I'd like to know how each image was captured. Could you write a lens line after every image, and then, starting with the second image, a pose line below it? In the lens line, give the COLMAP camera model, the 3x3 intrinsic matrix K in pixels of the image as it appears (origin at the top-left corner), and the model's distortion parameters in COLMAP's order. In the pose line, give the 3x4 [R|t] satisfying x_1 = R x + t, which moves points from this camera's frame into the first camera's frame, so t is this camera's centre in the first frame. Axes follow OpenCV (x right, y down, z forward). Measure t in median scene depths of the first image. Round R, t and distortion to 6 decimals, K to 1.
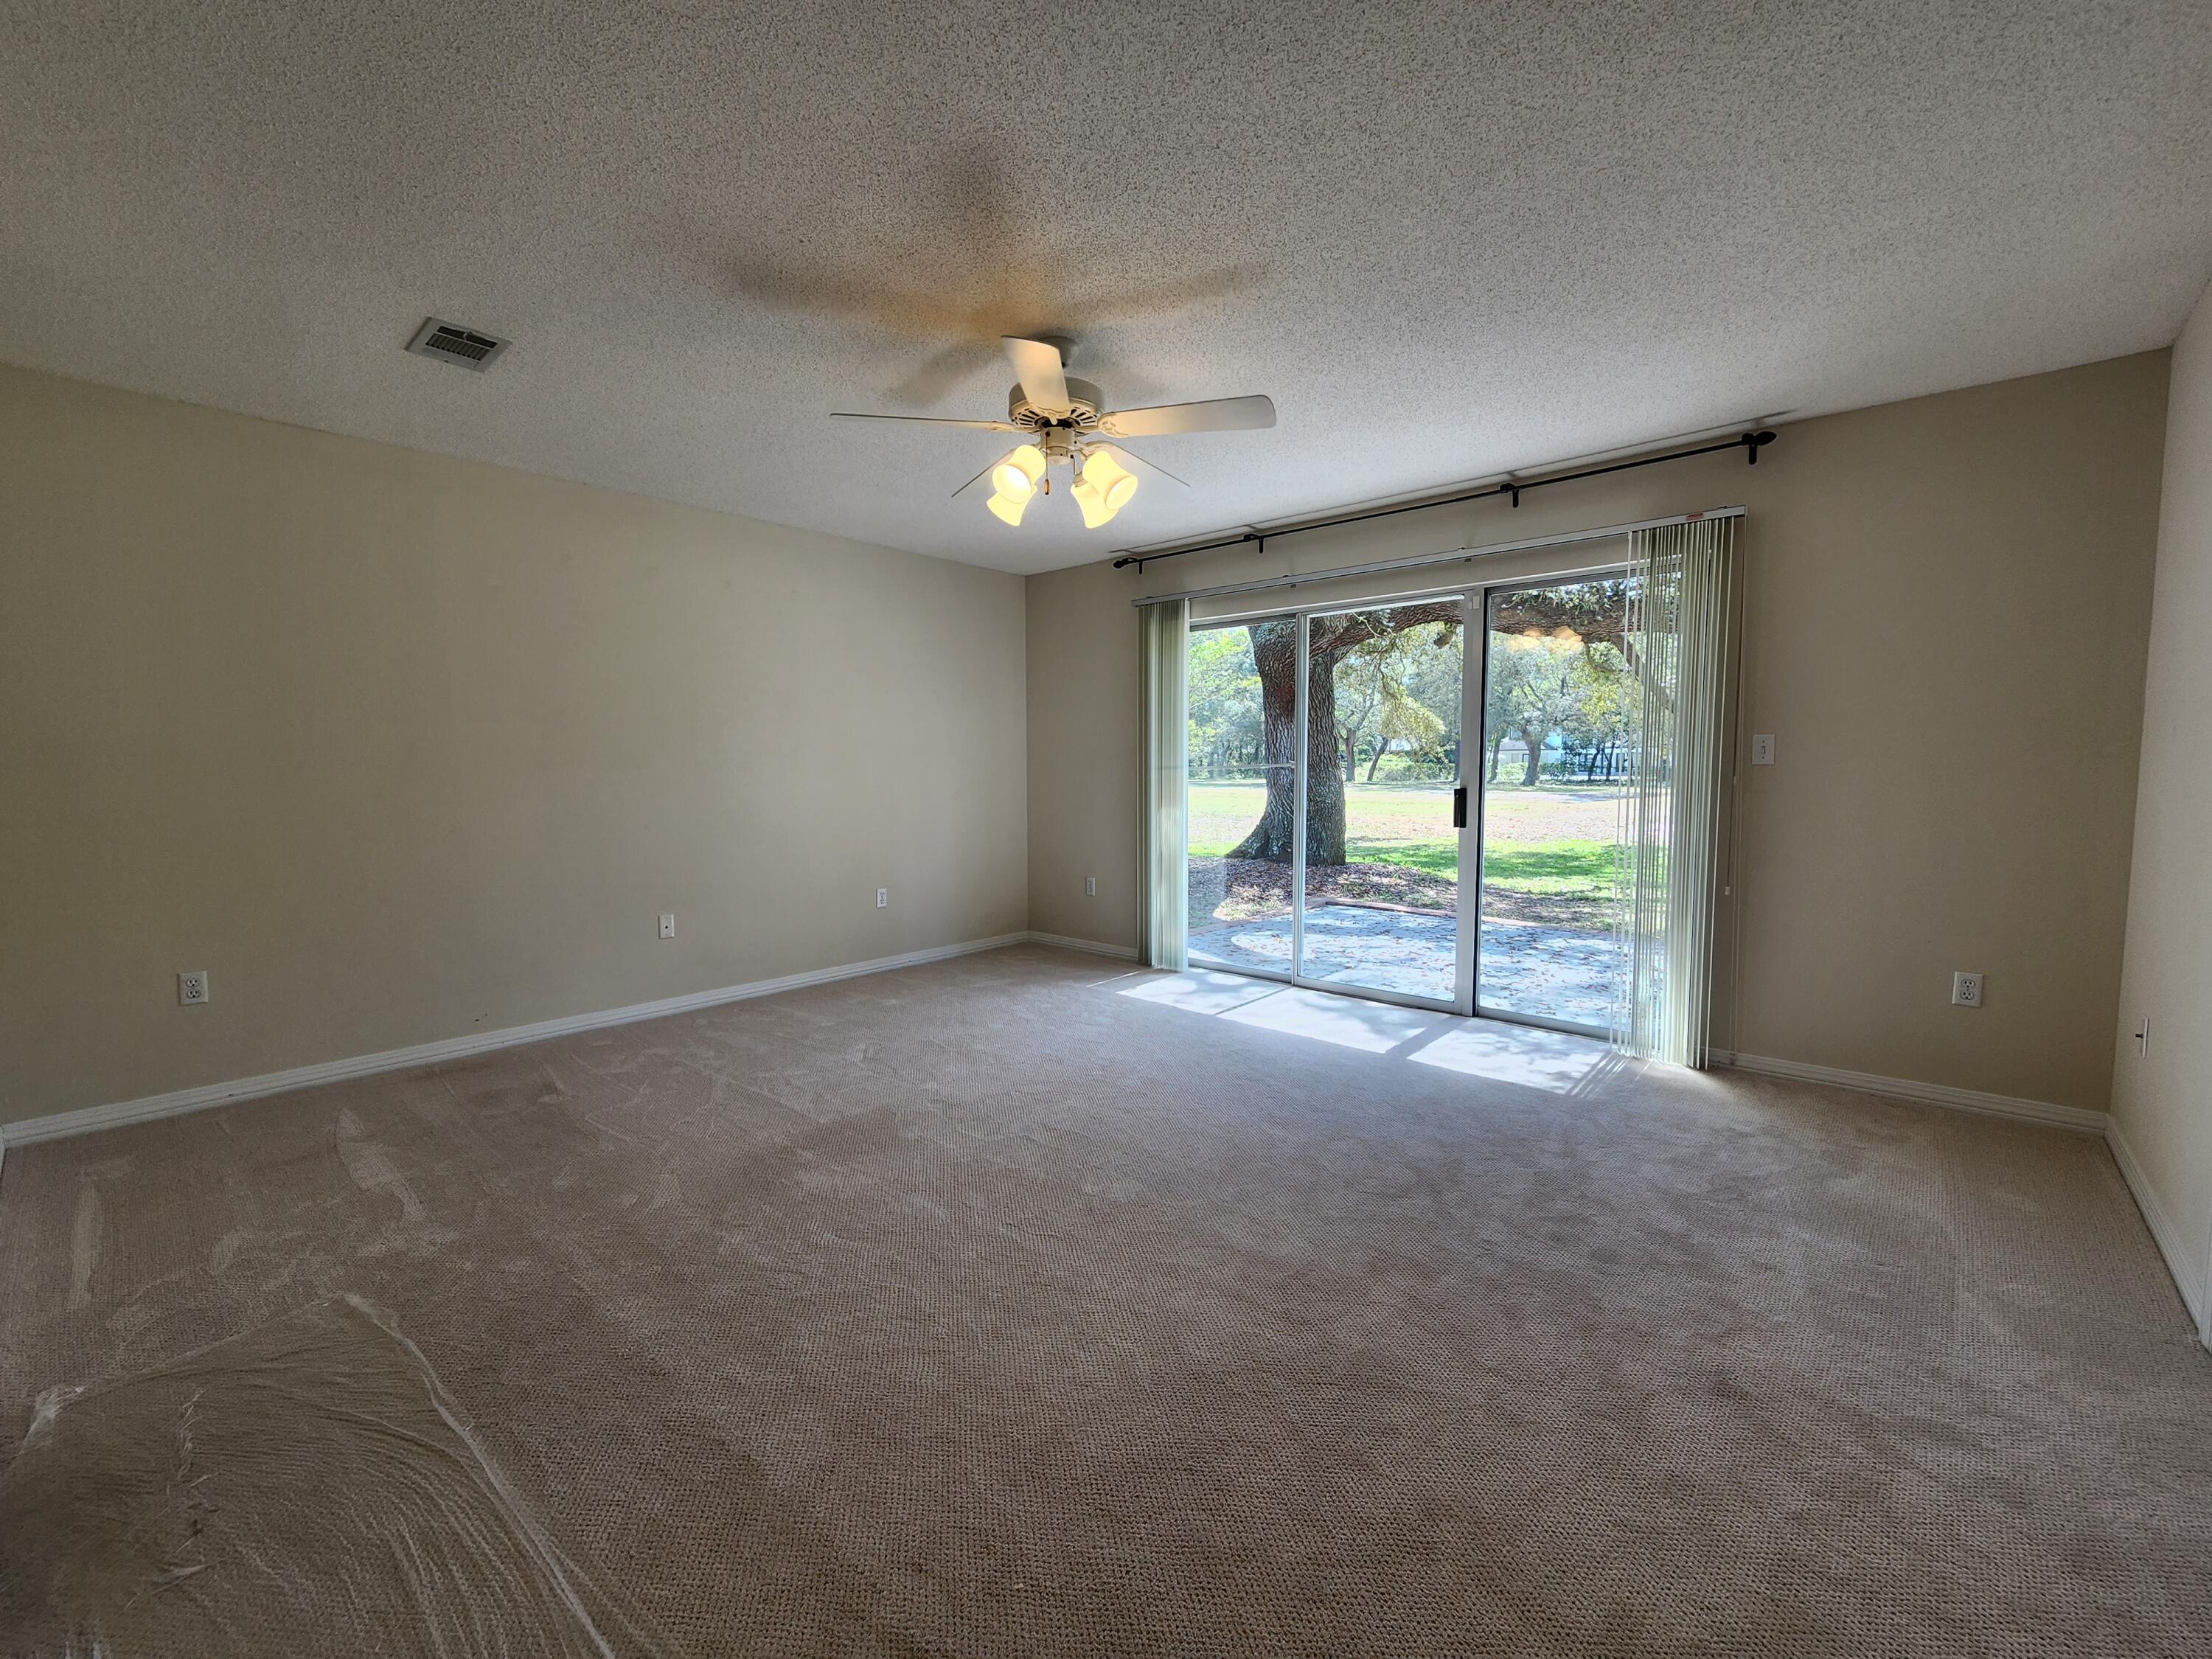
lens RADIAL K [[908.0, 0, 1105.3], [0, 908.0, 828.7], [0, 0, 1]] dist [-0.000284, -0.000213]
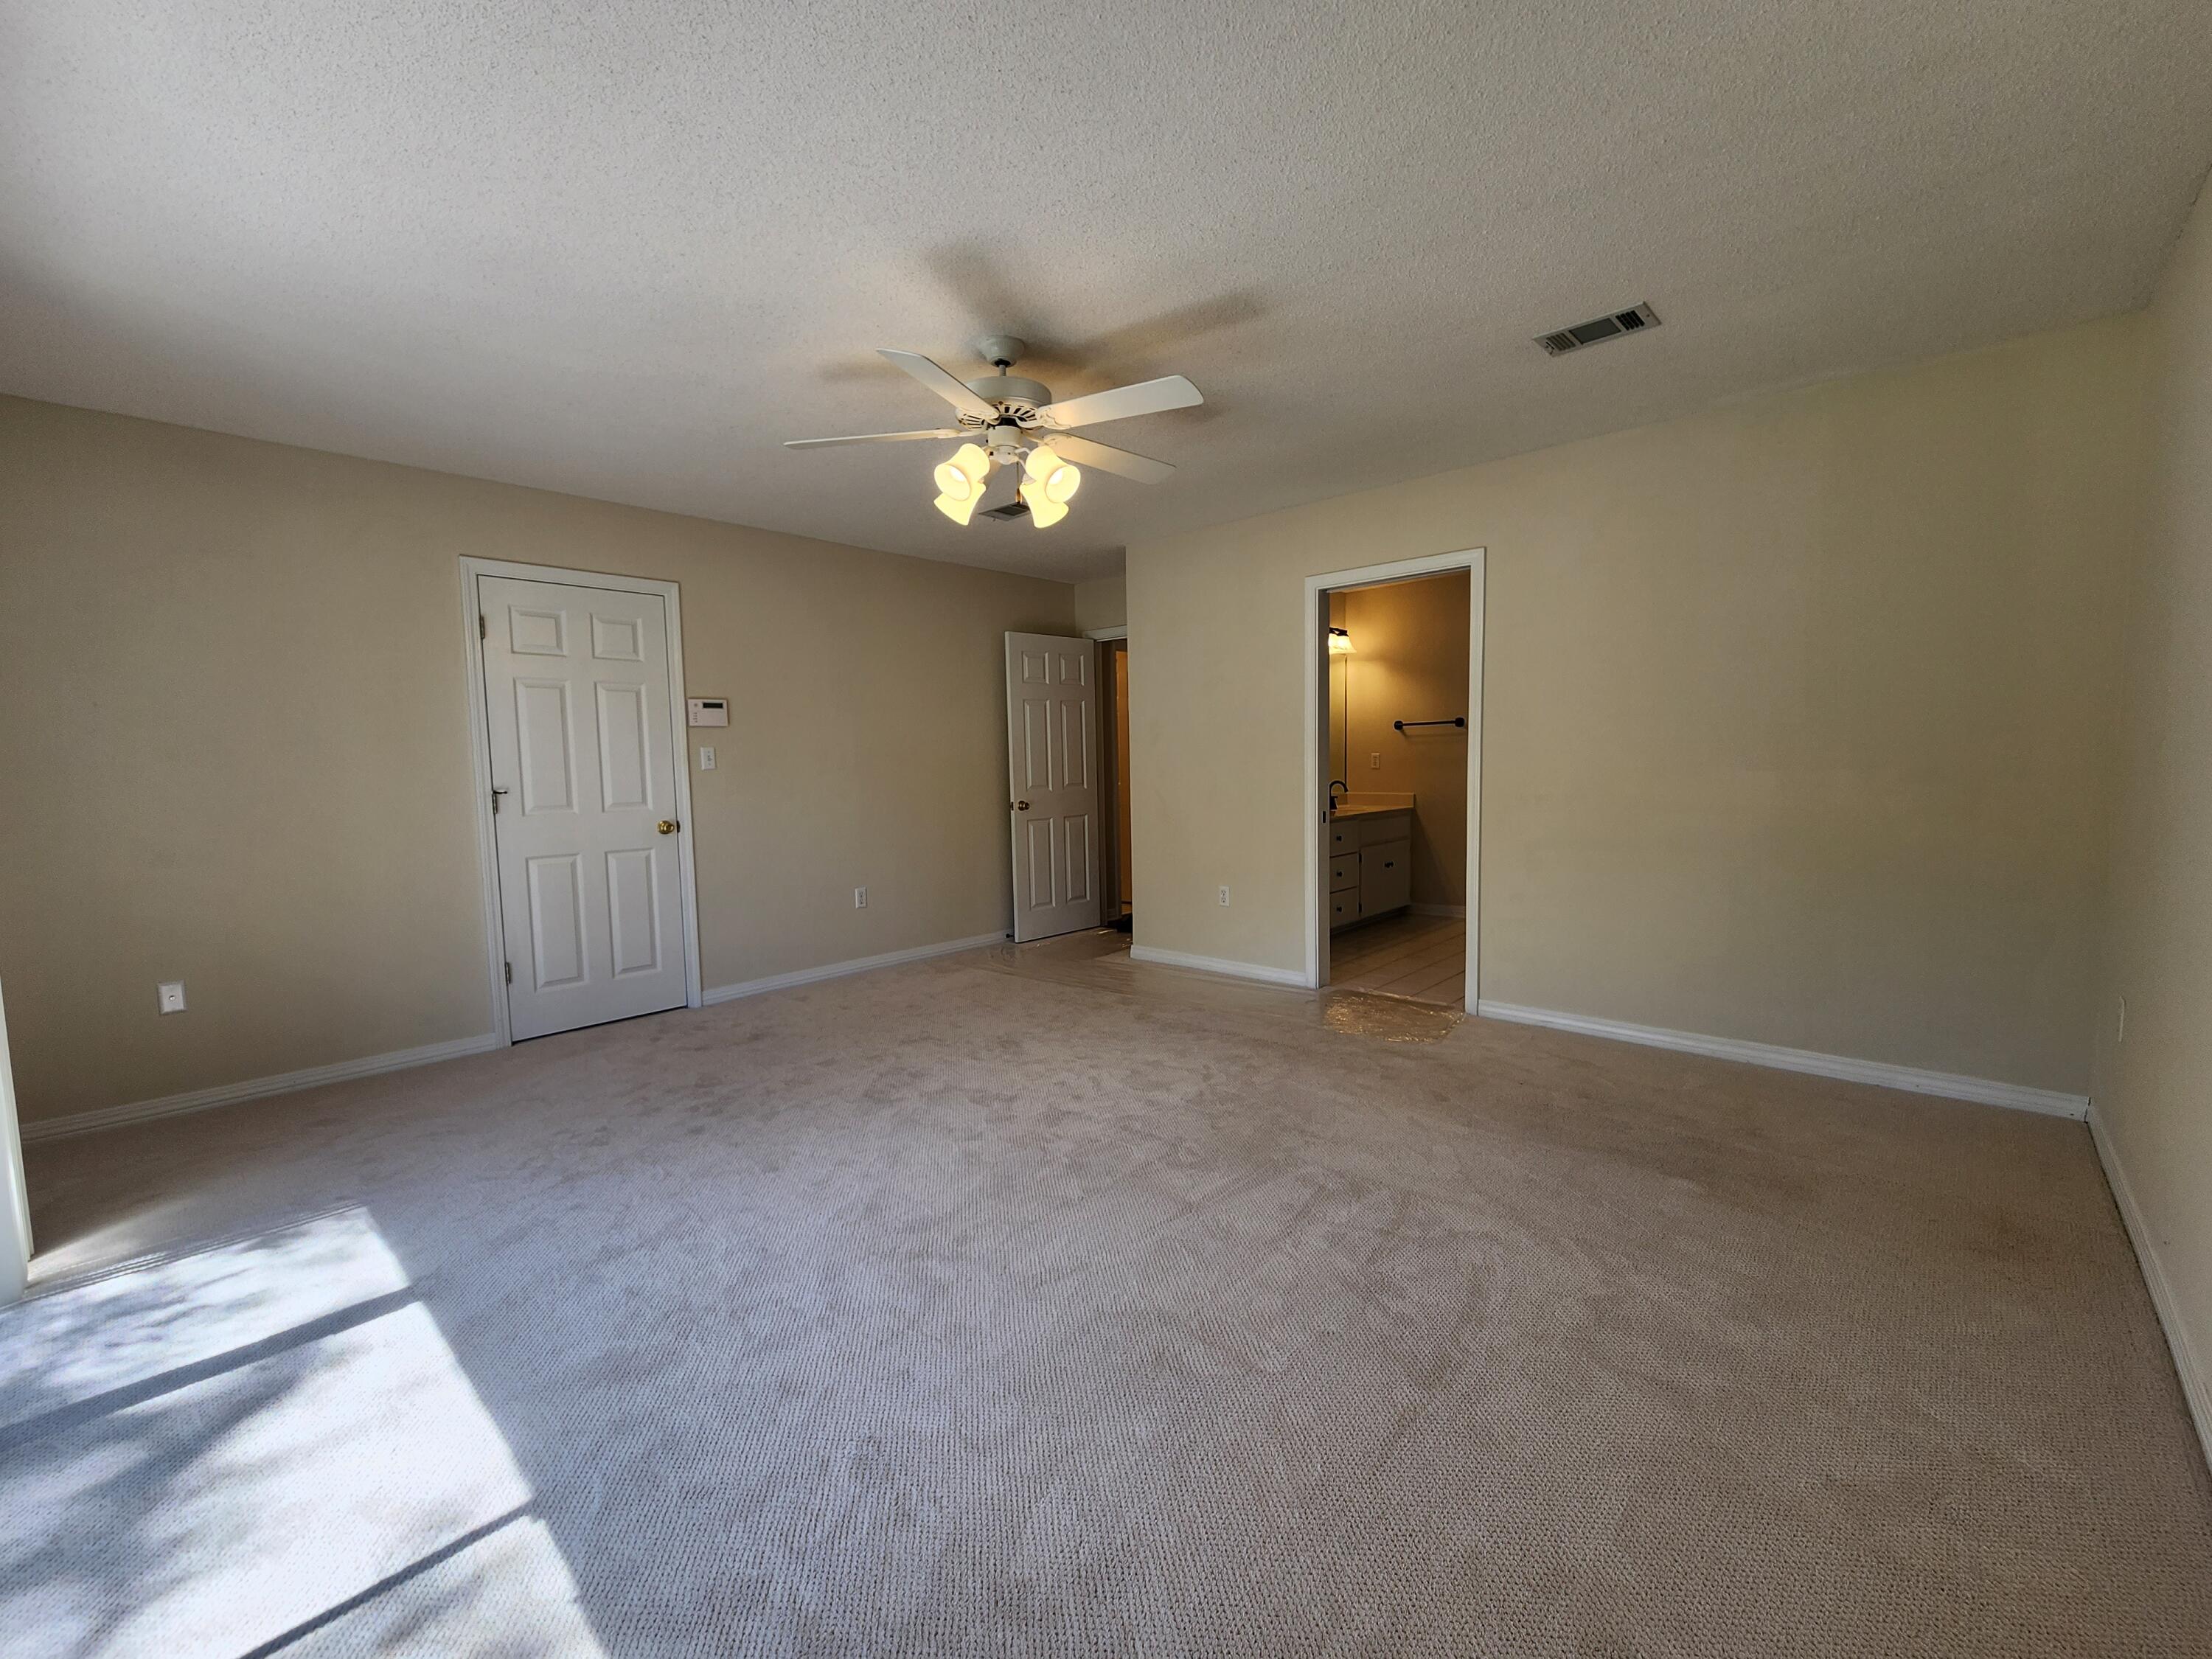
lens RADIAL K [[908.0, 0, 1102.8], [0, 908.0, 837.2], [0, 0, 1]] dist [-0.000284, -0.000213]
pose [[-0.999556, 0.019331, 0.022659, -0.134536], [0.022660, 0.987295, 0.157274, -0.114370], [-0.019331, 0.157718, -0.987295, 1.508860]]
